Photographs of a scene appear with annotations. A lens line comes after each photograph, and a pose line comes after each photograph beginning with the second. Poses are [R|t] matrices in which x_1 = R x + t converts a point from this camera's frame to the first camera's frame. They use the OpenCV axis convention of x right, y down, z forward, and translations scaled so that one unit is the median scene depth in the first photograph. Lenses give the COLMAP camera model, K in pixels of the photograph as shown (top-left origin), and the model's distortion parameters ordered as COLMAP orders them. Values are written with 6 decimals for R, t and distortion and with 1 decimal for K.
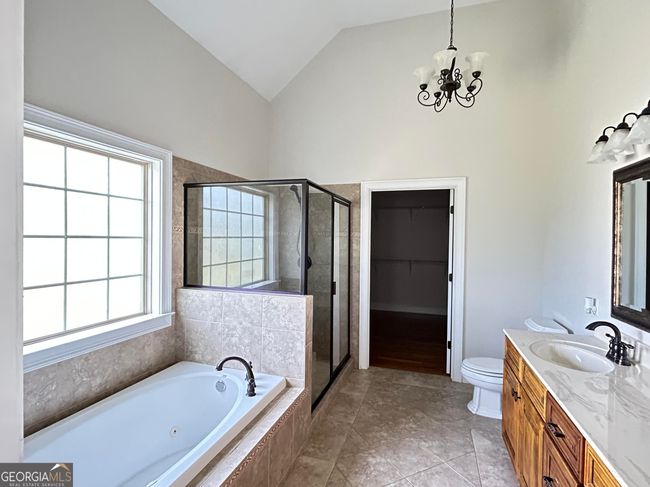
lens RADIAL K [[339.2, 0, 324.9], [0, 339.2, 242.5], [0, 0, 1]] dist [-0.001421, -0.000191]
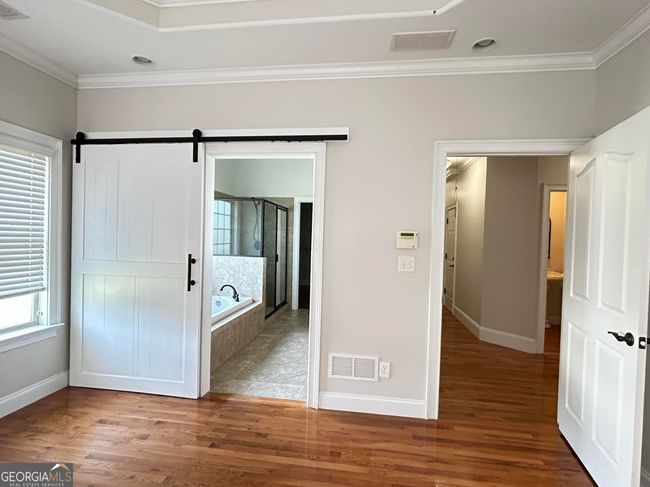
lens RADIAL K [[339.2, 0, 323.2], [0, 339.2, 243.6], [0, 0, 1]] dist [-0.001421, -0.000191]
pose [[0.986641, 0.010467, 0.162572, -0.021075], [-0.011543, 0.999917, 0.005672, 0.040695], [-0.162499, -0.007473, 0.986680, -0.666986]]
